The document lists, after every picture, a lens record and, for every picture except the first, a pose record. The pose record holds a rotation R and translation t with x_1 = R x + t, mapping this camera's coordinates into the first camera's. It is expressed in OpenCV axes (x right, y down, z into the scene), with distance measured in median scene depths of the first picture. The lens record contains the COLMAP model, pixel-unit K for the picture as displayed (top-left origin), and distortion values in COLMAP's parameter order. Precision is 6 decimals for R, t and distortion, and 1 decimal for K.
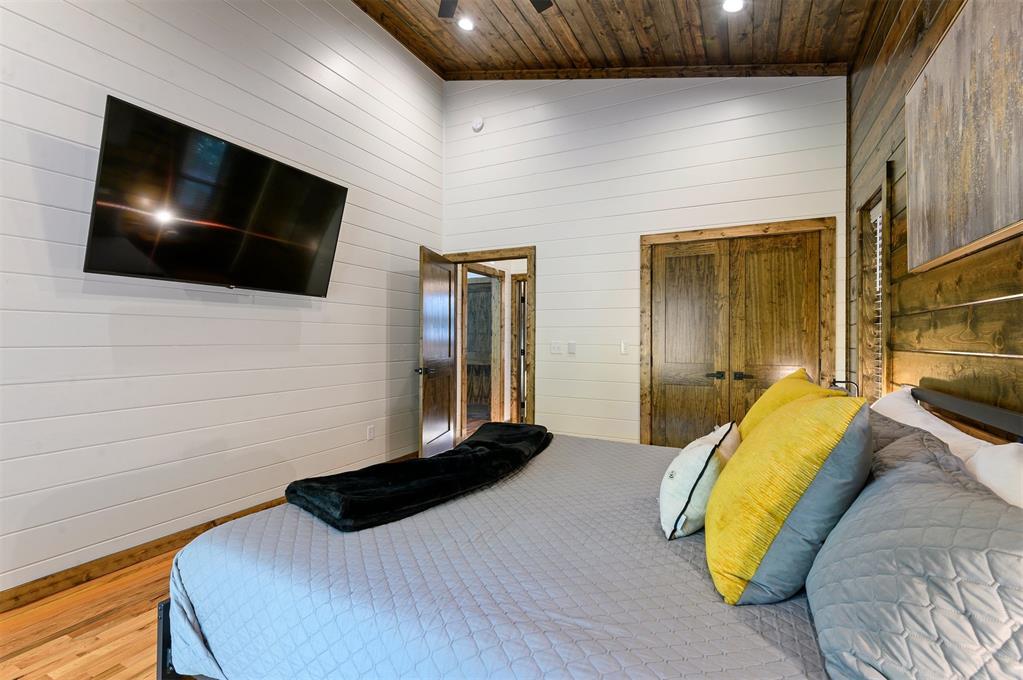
lens RADIAL K [[467.8, 0, 505.5], [0, 467.8, 336.5], [0, 0, 1]] dist [0.016193, -0.006994]
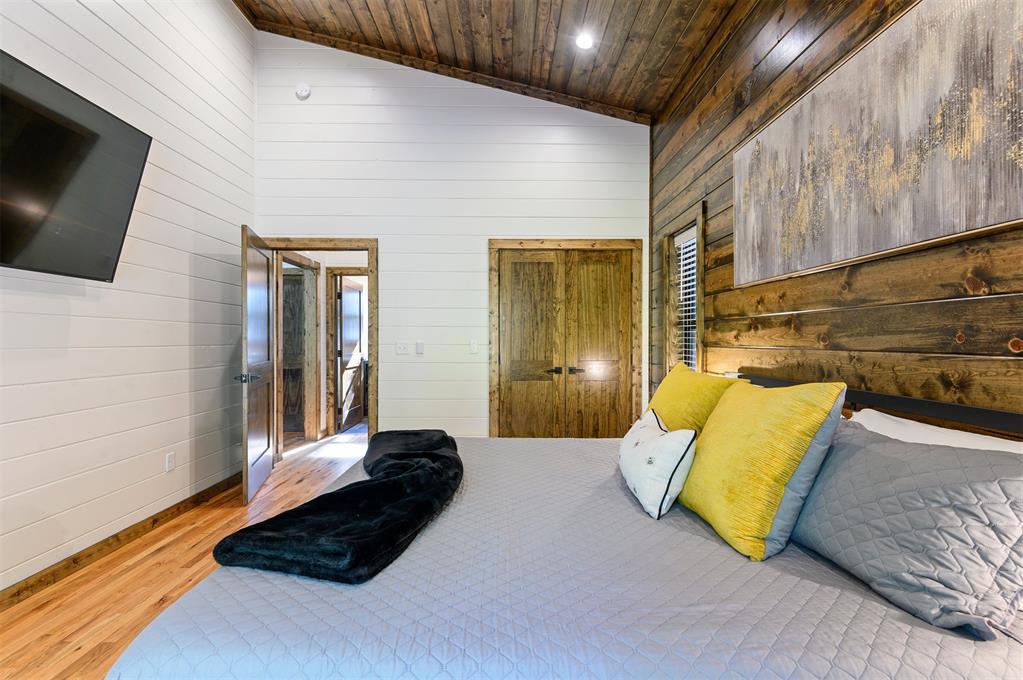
lens RADIAL K [[467.8, 0, 508.3], [0, 467.8, 341.5], [0, 0, 1]] dist [0.016193, -0.006994]
pose [[0.886322, -0.006169, 0.463029, -0.181088], [0.000656, 0.999927, 0.012066, -0.000767], [-0.463070, -0.010391, 0.886261, 0.069294]]
